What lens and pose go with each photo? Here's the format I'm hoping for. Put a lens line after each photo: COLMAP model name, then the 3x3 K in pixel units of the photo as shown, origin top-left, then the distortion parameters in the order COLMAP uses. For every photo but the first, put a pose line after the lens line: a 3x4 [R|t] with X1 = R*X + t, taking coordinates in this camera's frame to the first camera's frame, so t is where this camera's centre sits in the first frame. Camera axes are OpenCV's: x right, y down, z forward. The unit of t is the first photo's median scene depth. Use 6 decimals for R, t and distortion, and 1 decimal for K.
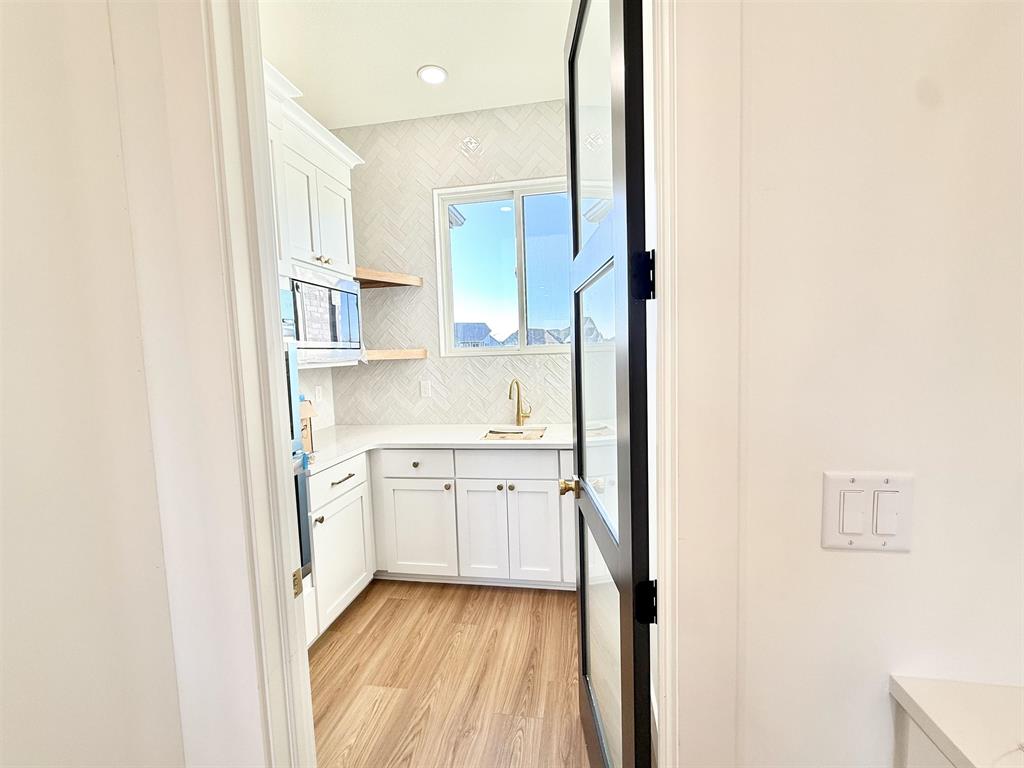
lens RADIAL K [[429.7, 0, 511.5], [0, 429.7, 384.8], [0, 0, 1]] dist [0.000347, -0.000826]
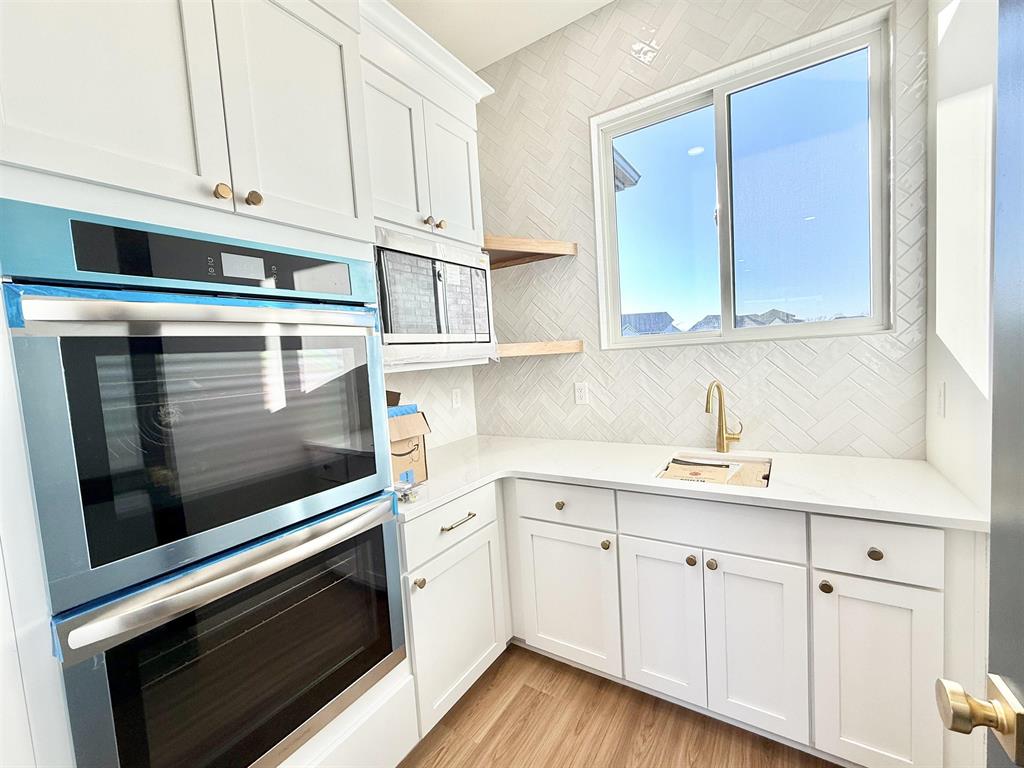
lens RADIAL K [[429.7, 0, 511.5], [0, 429.7, 384.8], [0, 0, 1]] dist [0.000347, -0.000826]
pose [[0.918162, 0.002805, -0.396195, -0.019250], [0.003044, 0.999895, 0.014135, -0.019811], [0.396194, -0.014184, 0.918057, 0.322933]]
